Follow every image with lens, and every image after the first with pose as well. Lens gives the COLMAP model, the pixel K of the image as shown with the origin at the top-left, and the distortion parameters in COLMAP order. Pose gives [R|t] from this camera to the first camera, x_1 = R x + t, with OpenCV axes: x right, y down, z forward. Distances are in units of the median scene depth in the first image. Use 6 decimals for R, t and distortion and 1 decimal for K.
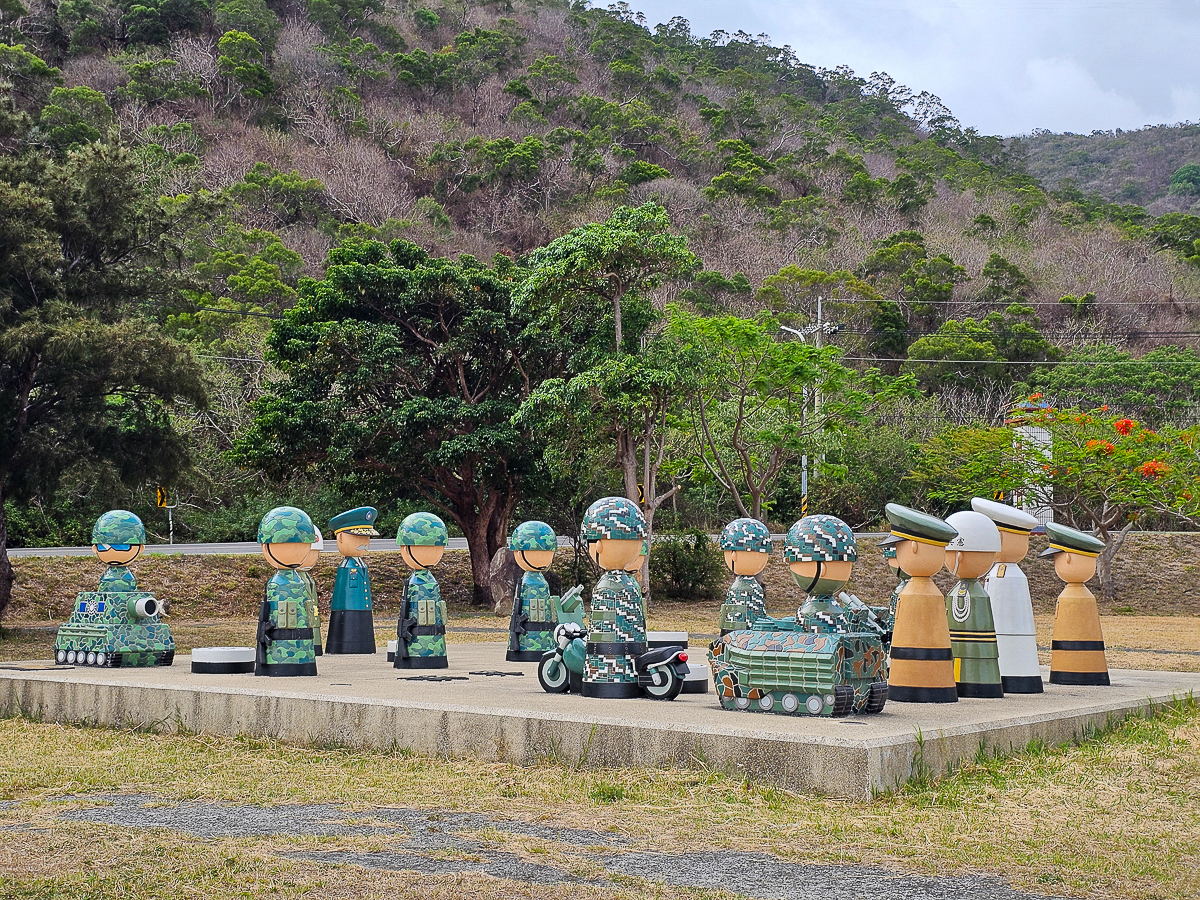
lens RADIAL K [[1659.0, 0, 644.9], [0, 1659.0, 449.4], [0, 0, 1]] dist [0.044532, -0.015421]
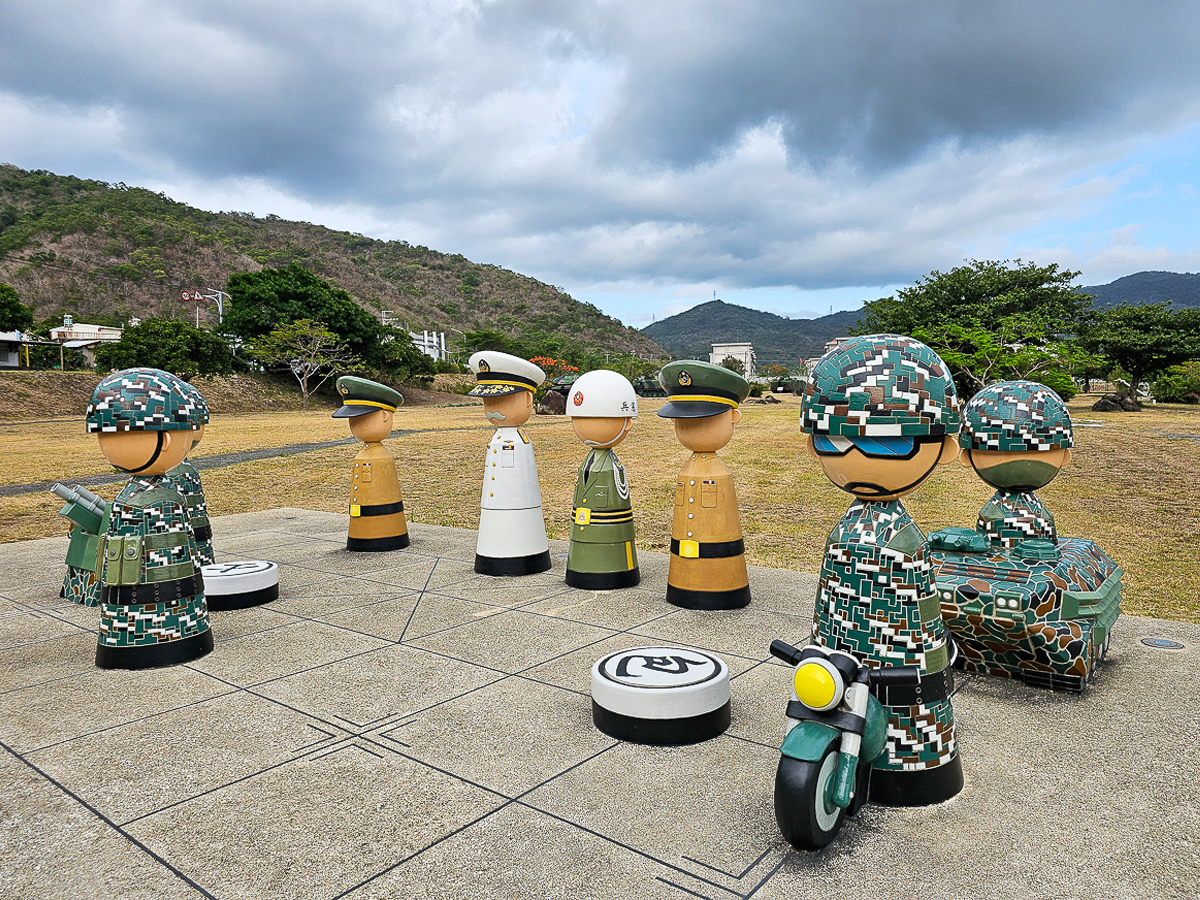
lens RADIAL K [[816.4, 0, 600.0], [0, 816.4, 450.0], [0, 0, 1]] dist [0.057106, -0.050158]
pose [[0.062043, -0.083183, 0.994601, -0.194315], [-0.062901, 0.994214, 0.087075, 0.036281], [-0.996089, -0.067964, 0.056452, 0.853100]]
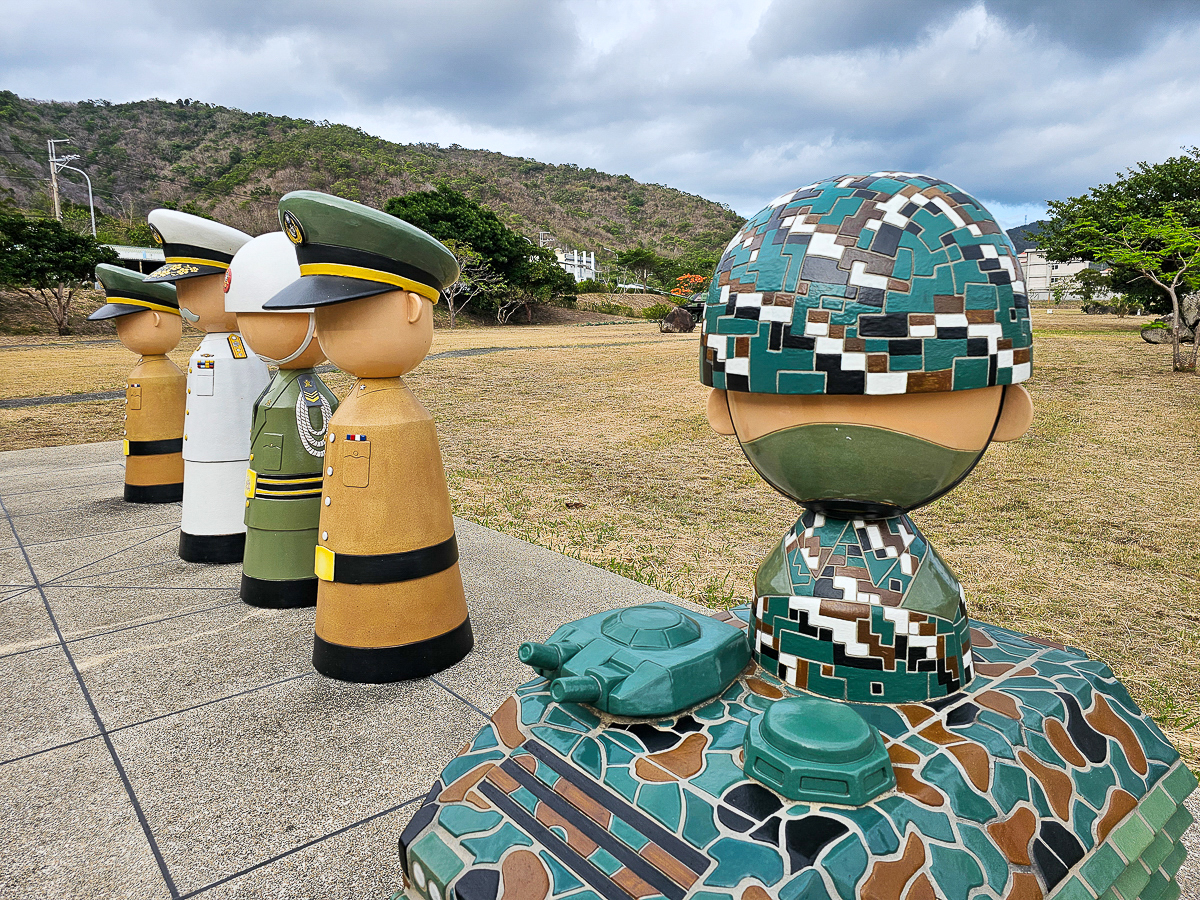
lens RADIAL K [[791.9, 0, 593.5], [0, 791.9, 434.5], [0, 0, 1]] dist [0.055760, -0.049524]
pose [[0.273709, -0.158622, 0.948643, -0.018598], [-0.056331, 0.981970, 0.180447, 0.041727], [-0.960162, -0.102828, 0.259838, 0.743831]]
